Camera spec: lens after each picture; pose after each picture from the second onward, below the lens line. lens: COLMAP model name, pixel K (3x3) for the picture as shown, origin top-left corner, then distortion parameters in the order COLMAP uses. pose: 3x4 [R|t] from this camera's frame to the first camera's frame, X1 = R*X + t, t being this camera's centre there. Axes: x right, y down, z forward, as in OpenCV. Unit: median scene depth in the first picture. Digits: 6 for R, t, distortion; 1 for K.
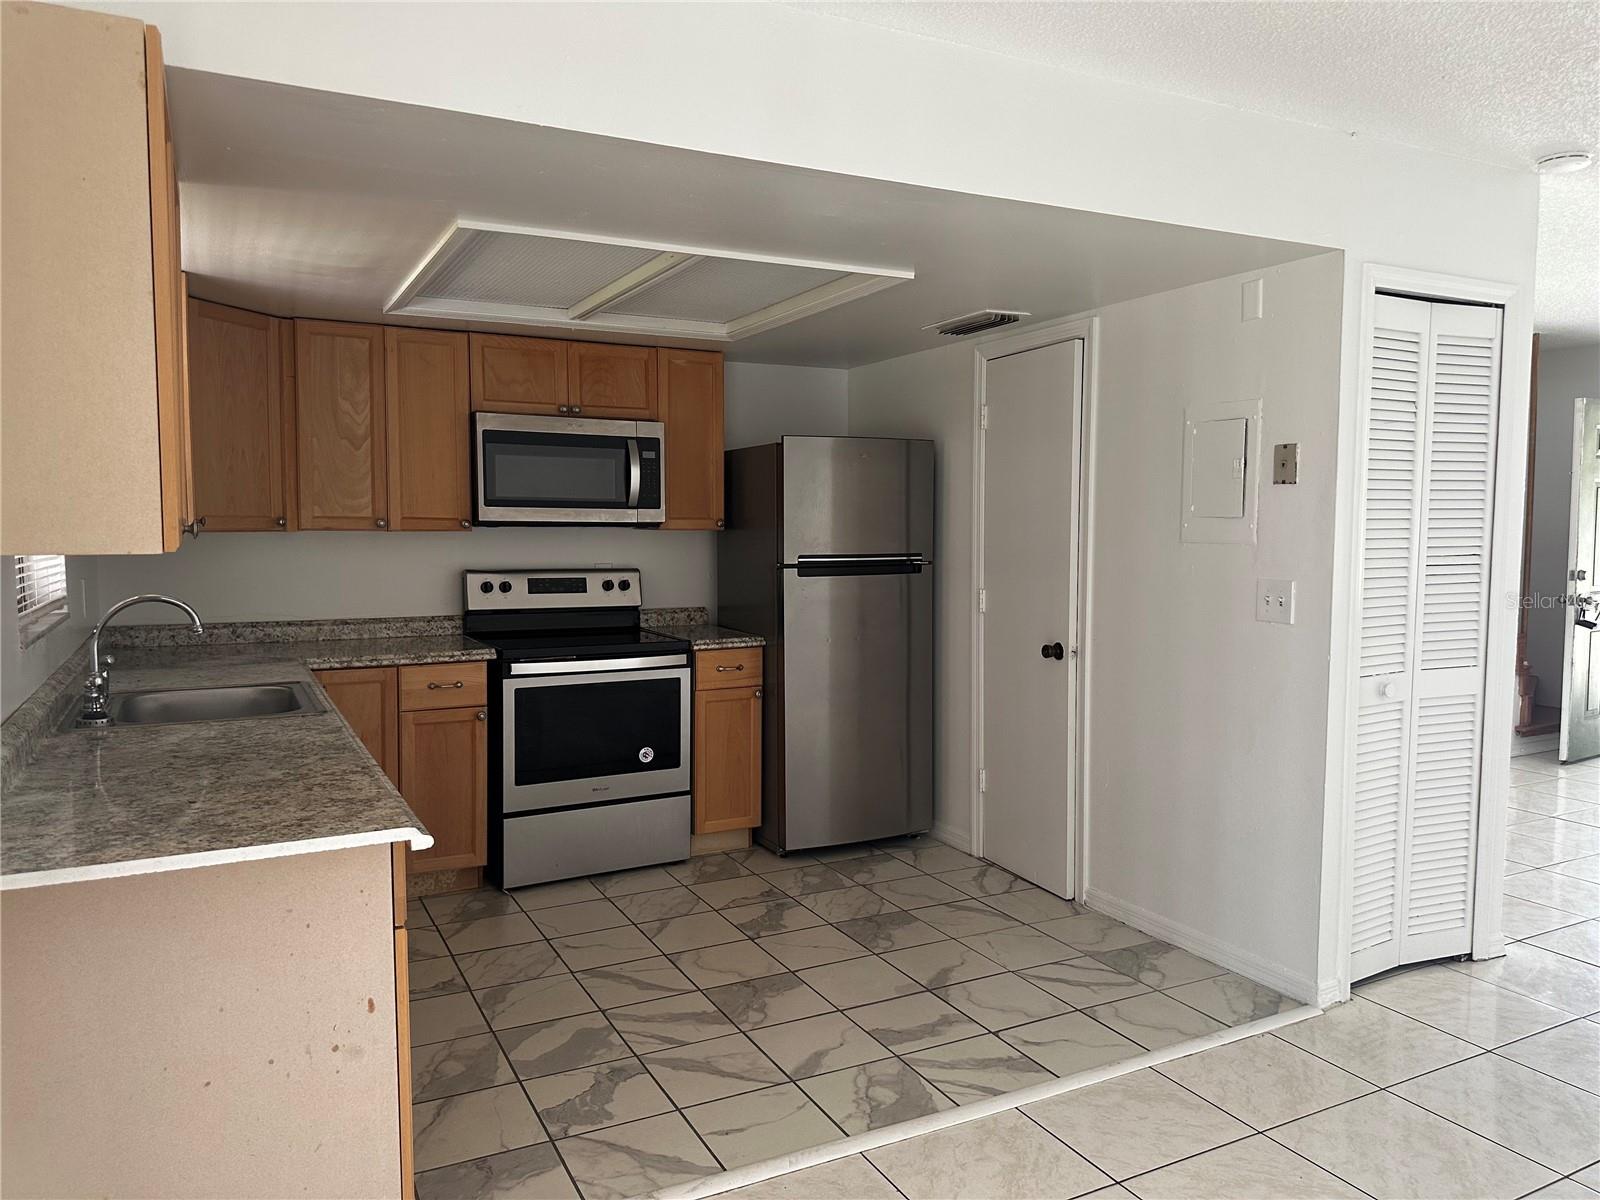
lens RADIAL K [[1129.7, 0, 792.4], [0, 1129.7, 608.8], [0, 0, 1]] dist [0.189760, -0.312372]
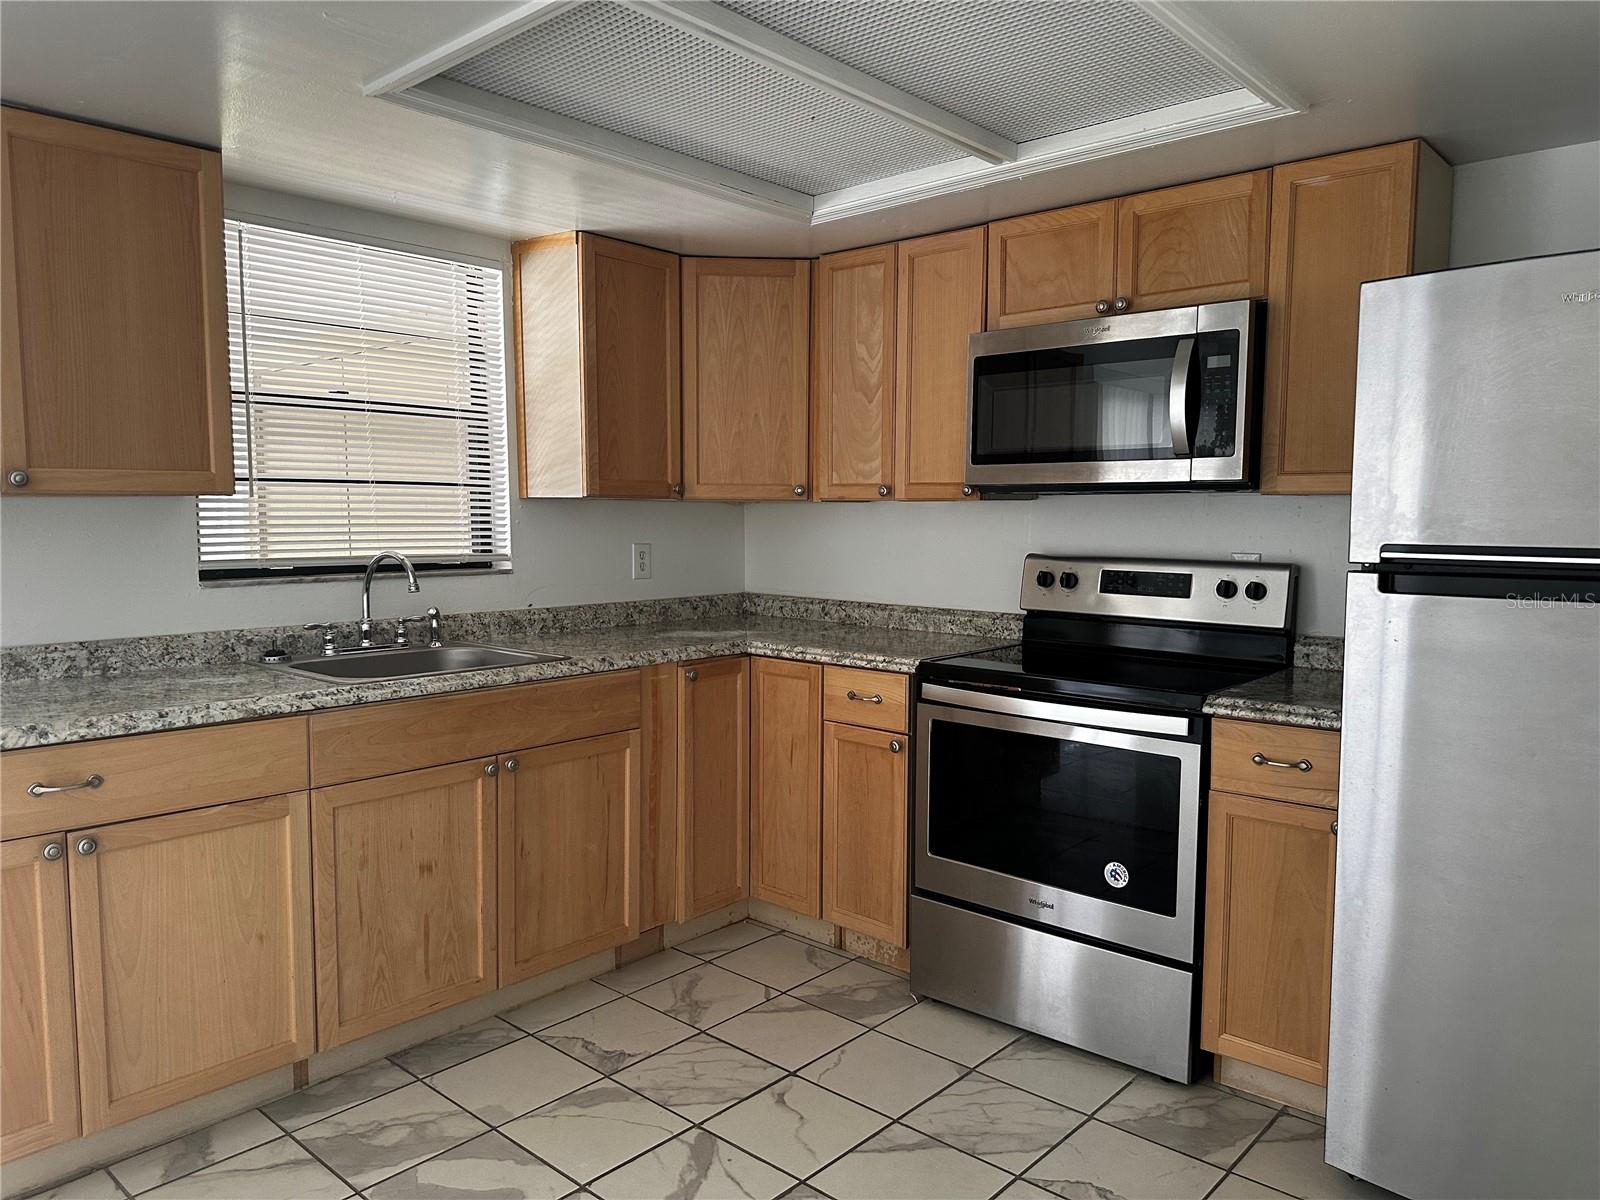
lens RADIAL K [[1129.7, 0, 792.4], [0, 1129.7, 608.8], [0, 0, 1]] dist [0.189760, -0.312372]
pose [[0.359317, 0.081703, -0.929632, 0.357389], [-0.076318, 0.995396, 0.057985, -0.030980], [0.930090, 0.050113, 0.363898, 0.619055]]
